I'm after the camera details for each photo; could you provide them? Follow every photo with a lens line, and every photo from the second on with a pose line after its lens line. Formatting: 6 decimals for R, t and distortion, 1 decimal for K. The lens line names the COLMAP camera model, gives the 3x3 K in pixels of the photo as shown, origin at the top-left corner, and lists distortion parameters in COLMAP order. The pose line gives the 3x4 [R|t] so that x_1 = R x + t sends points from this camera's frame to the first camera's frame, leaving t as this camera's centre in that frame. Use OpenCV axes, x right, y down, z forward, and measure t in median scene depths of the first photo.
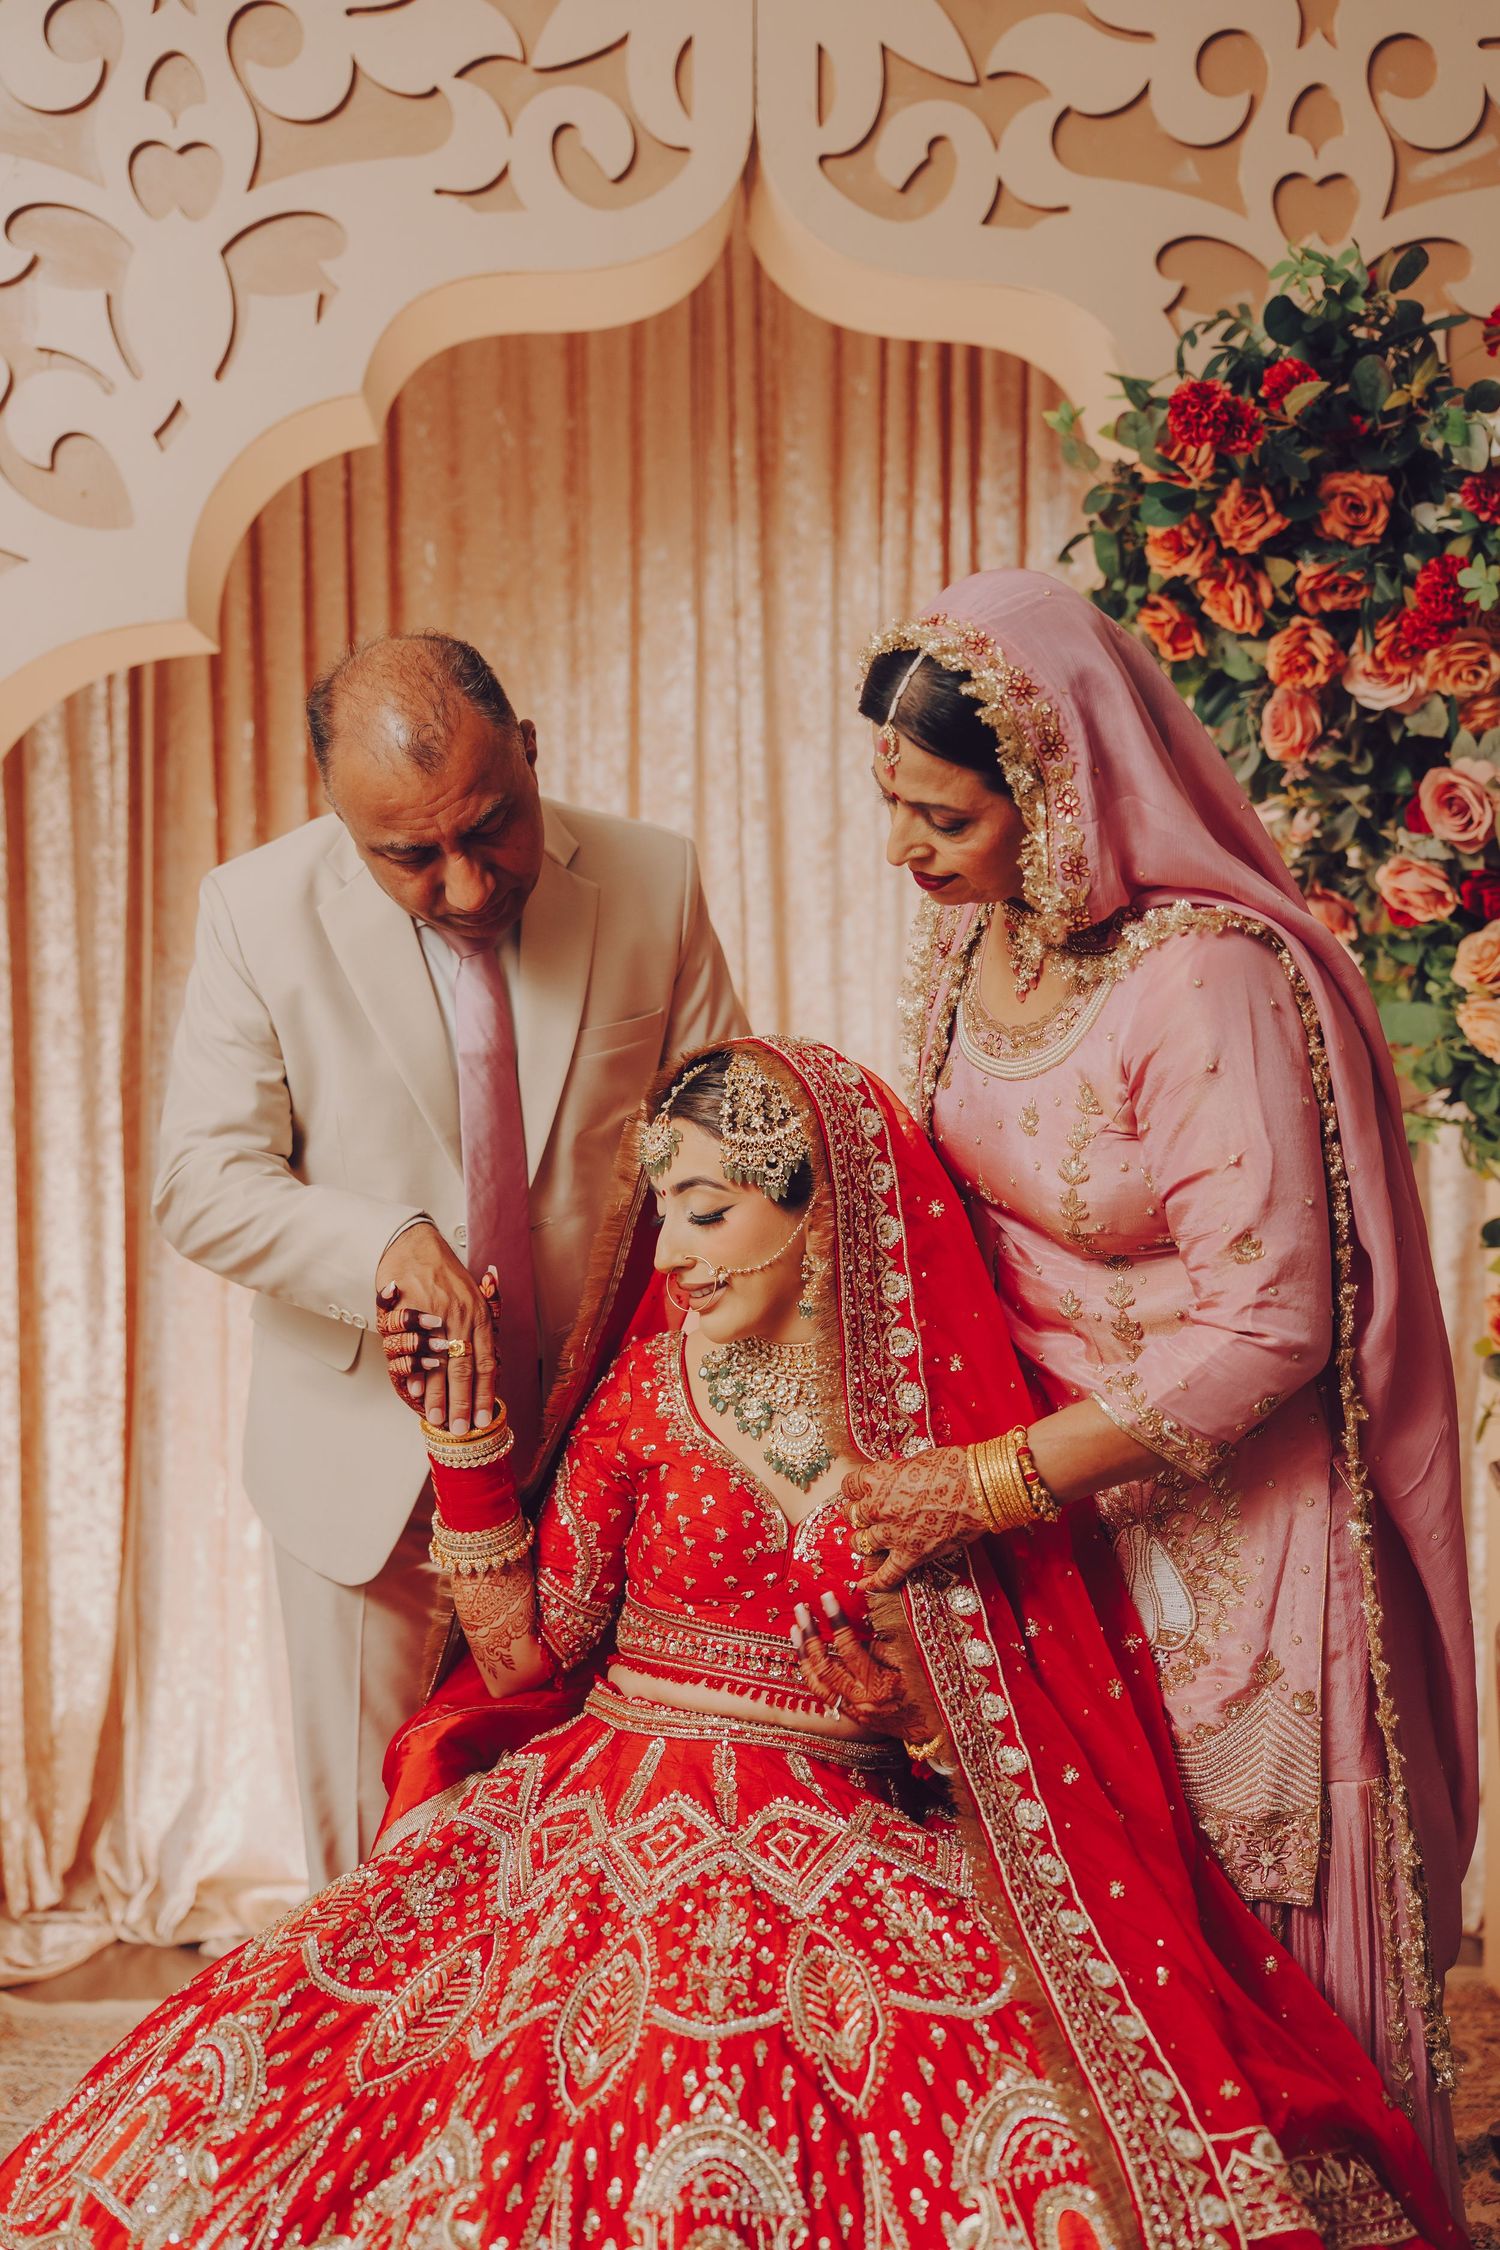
lens RADIAL K [[2707.5, 0, 759.4], [0, 2707.5, 1140.0], [0, 0, 1]] dist [0.086658, -0.014390]
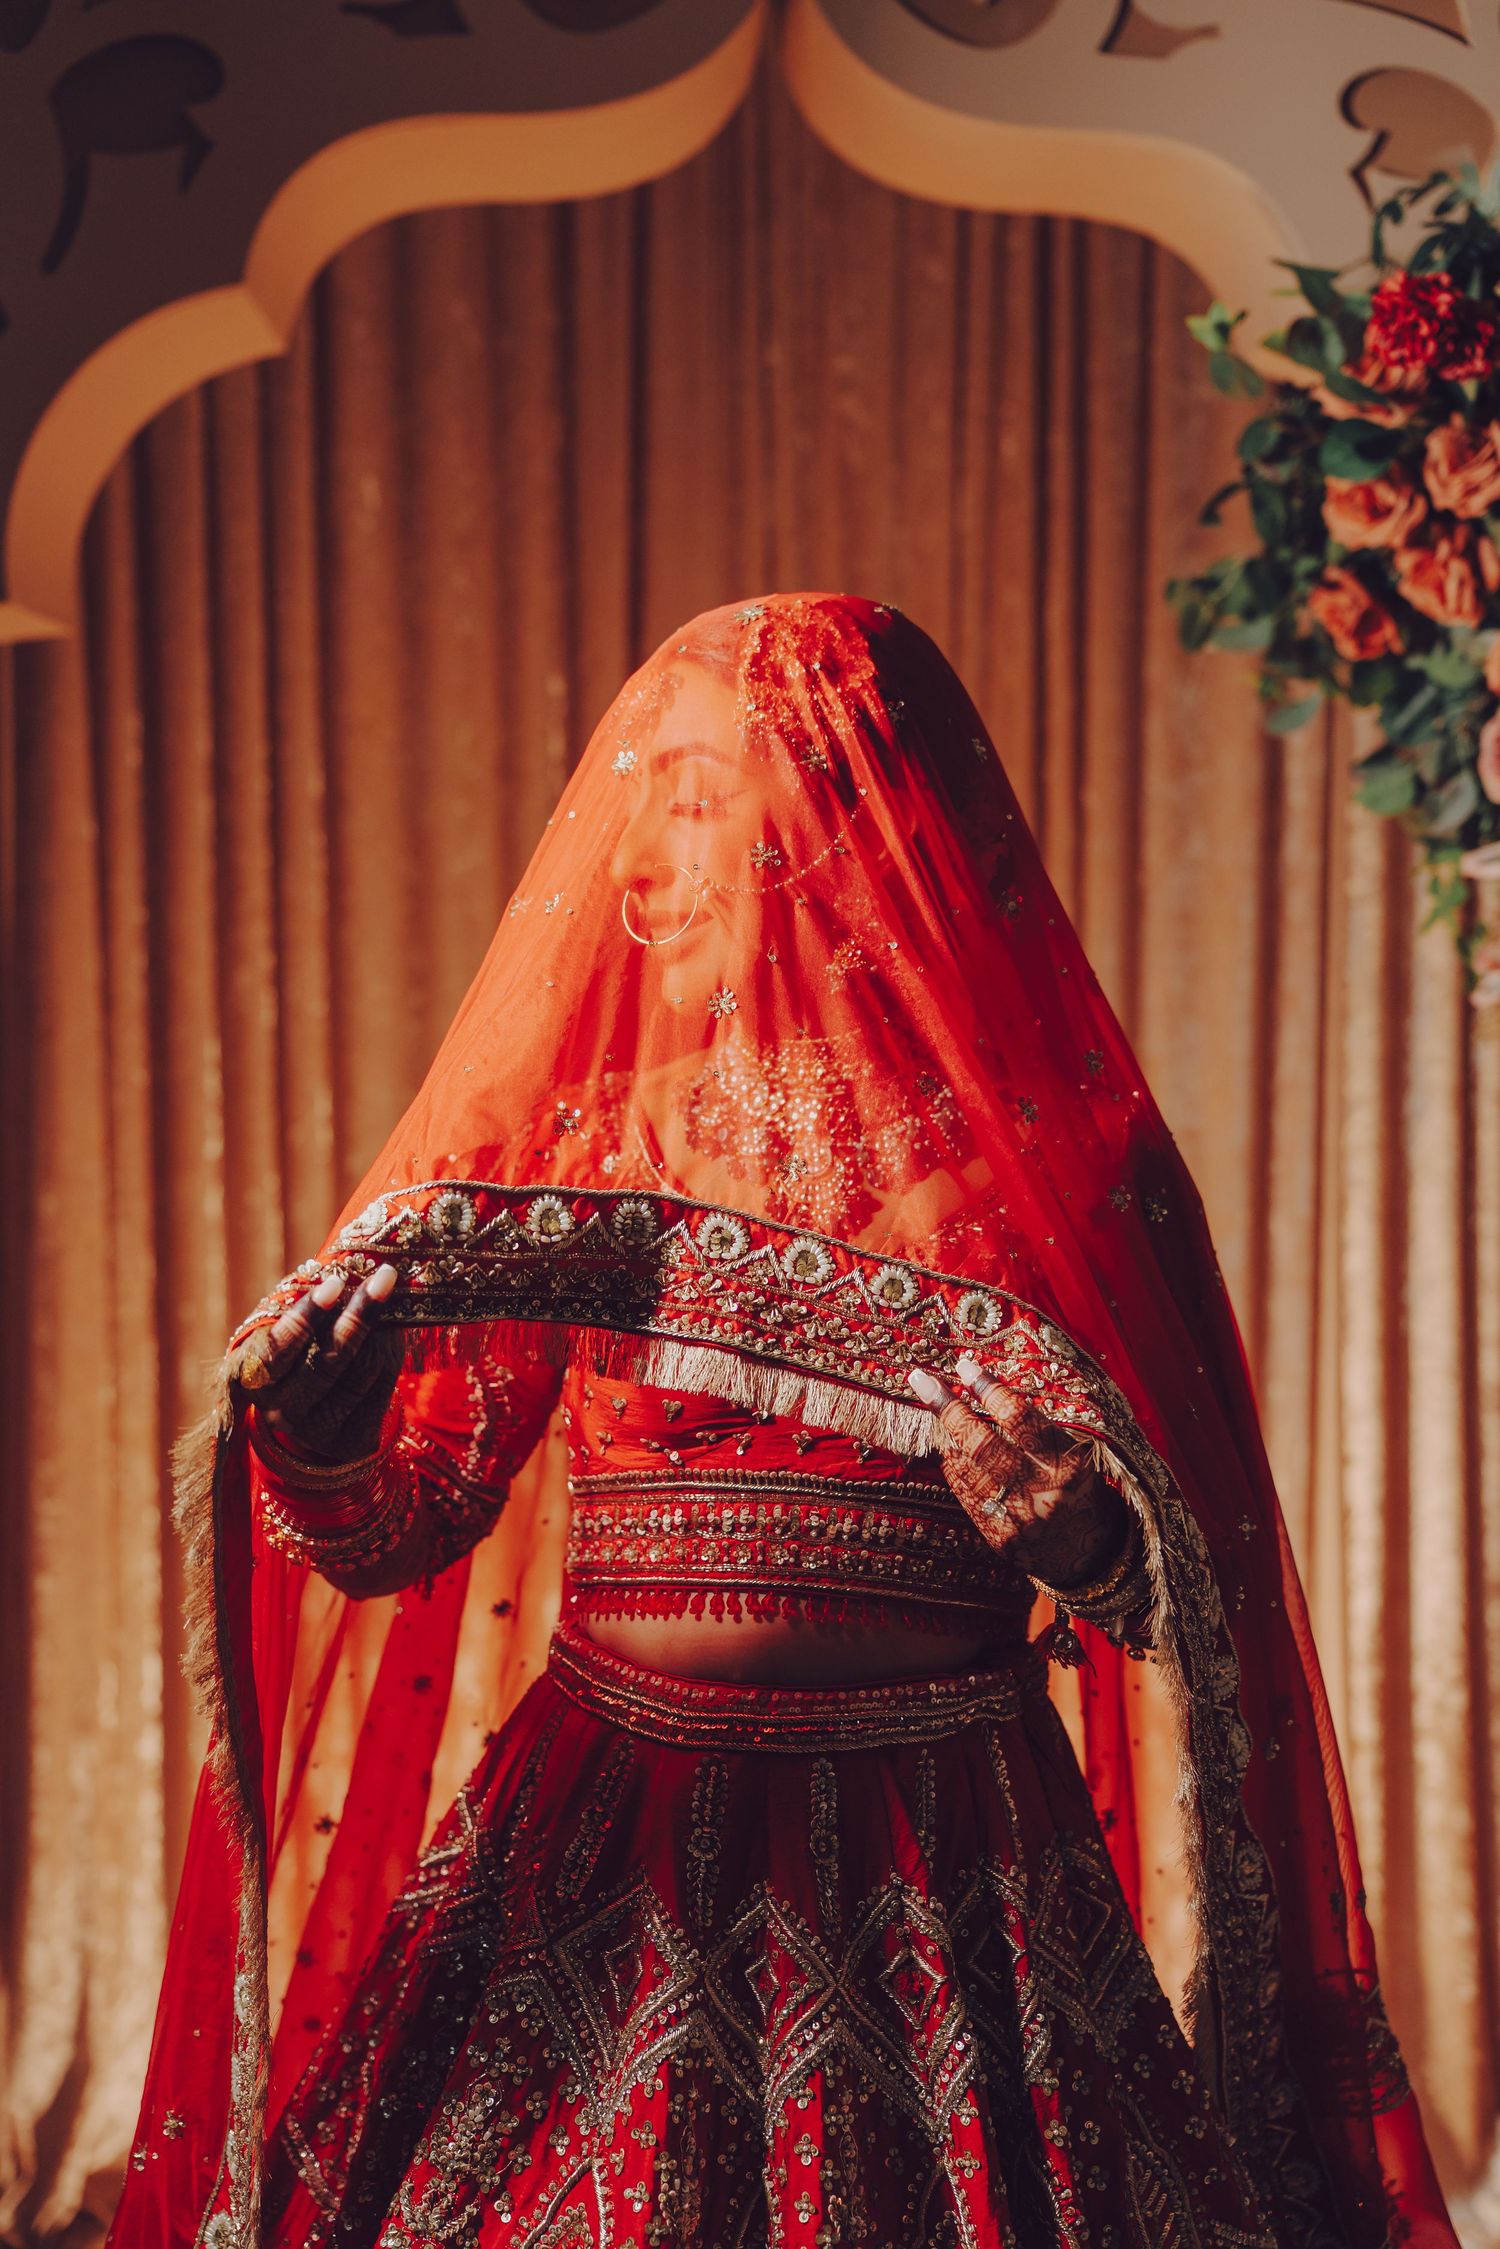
lens RADIAL K [[2782.5, 0, 760.3], [0, 2782.5, 1187.5], [0, 0, 1]] dist [0.189000, -0.541554]
pose [[0.999674, 0.006981, -0.024572, 0.012252], [-0.005650, 0.998535, 0.053814, -0.075683], [0.024912, -0.053658, 0.998249, 0.238766]]
